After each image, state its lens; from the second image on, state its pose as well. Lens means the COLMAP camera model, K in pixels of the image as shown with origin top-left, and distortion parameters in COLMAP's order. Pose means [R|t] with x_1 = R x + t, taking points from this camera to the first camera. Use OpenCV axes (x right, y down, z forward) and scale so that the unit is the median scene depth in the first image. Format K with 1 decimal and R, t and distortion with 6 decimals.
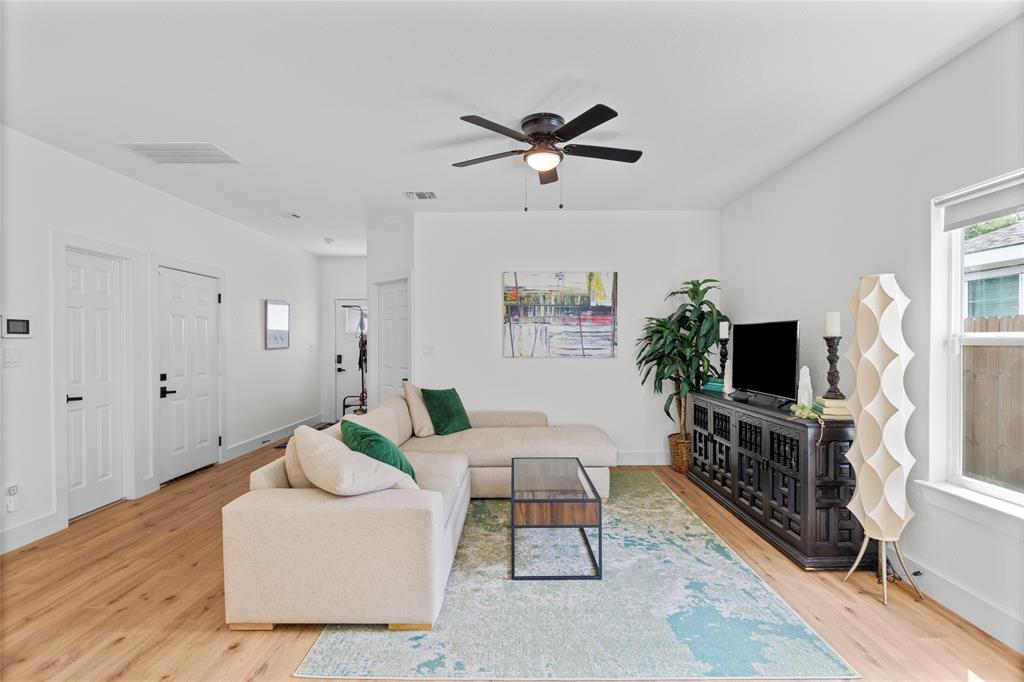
lens RADIAL K [[494.5, 0, 517.8], [0, 494.5, 343.3], [0, 0, 1]] dist [-0.002154, 0.000141]
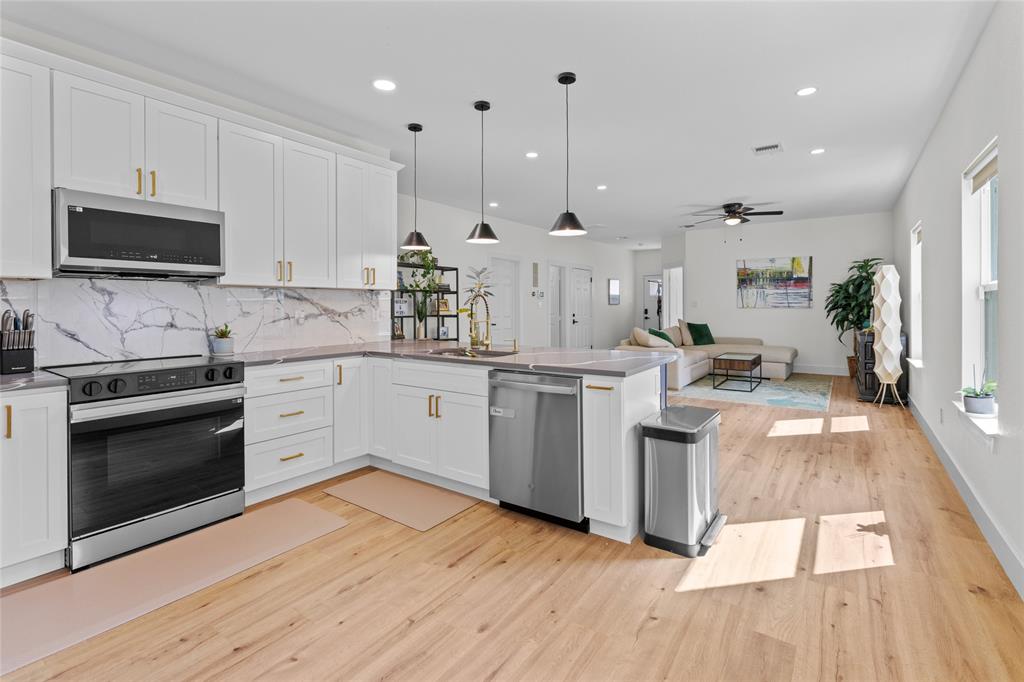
lens RADIAL K [[464.4, 0, 517.5], [0, 464.4, 305.1], [0, 0, 1]] dist [0.002145, -0.000067]
pose [[0.820167, -0.002404, -0.572119, 0.293662], [-0.000514, 0.999988, -0.004938, 0.027854], [0.572123, 0.004344, 0.820156, -0.868902]]
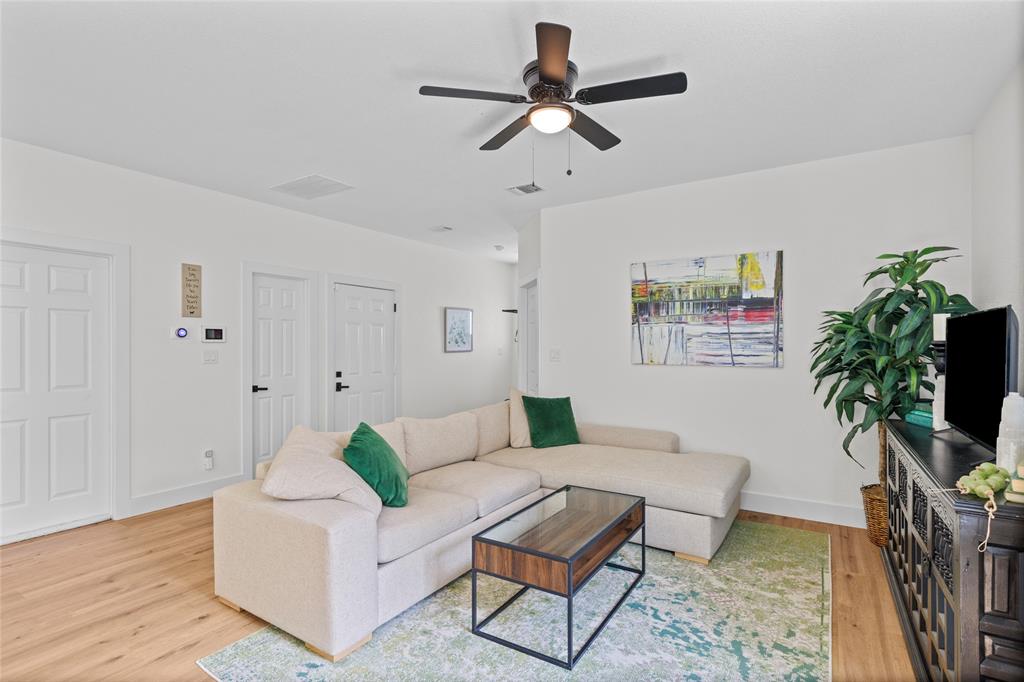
lens RADIAL K [[495.4, 0, 512.5], [0, 495.4, 343.6], [0, 0, 1]] dist [-0.001700, -0.001014]
pose [[0.847101, -0.000411, -0.531432, 0.261972], [-0.003755, 0.999970, -0.006759, -0.000499], [0.531418, 0.007722, 0.847074, 0.177987]]
